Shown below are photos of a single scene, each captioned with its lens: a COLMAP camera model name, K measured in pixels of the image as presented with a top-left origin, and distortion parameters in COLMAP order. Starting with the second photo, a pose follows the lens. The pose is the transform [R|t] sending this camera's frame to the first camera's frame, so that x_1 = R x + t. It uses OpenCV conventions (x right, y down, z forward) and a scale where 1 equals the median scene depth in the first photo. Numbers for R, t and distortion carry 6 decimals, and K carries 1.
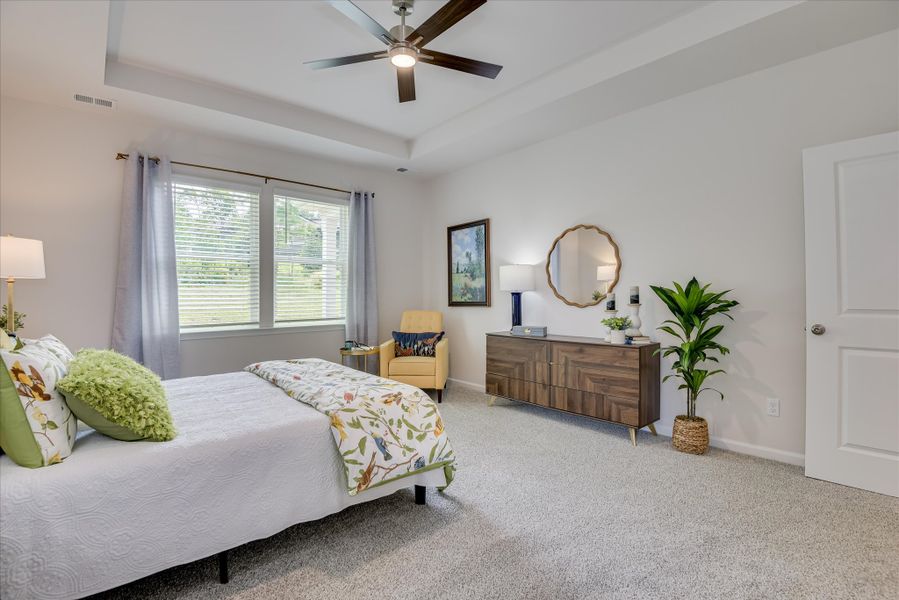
lens RADIAL K [[417.5, 0, 450.6], [0, 417.5, 296.1], [0, 0, 1]] dist [-0.023439, -0.000182]
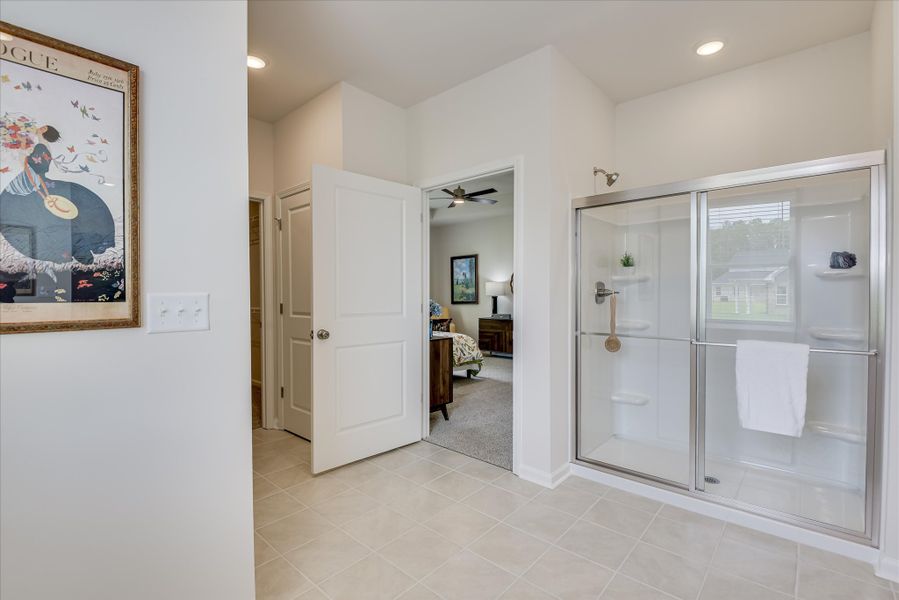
lens RADIAL K [[417.5, 0, 447.1], [0, 417.5, 303.4], [0, 0, 1]] dist [-0.023439, -0.000182]
pose [[0.992182, 0.003826, 0.124738, -0.261624], [-0.005577, 0.999891, 0.013698, -0.001433], [-0.124672, -0.014286, 0.992095, -0.758599]]
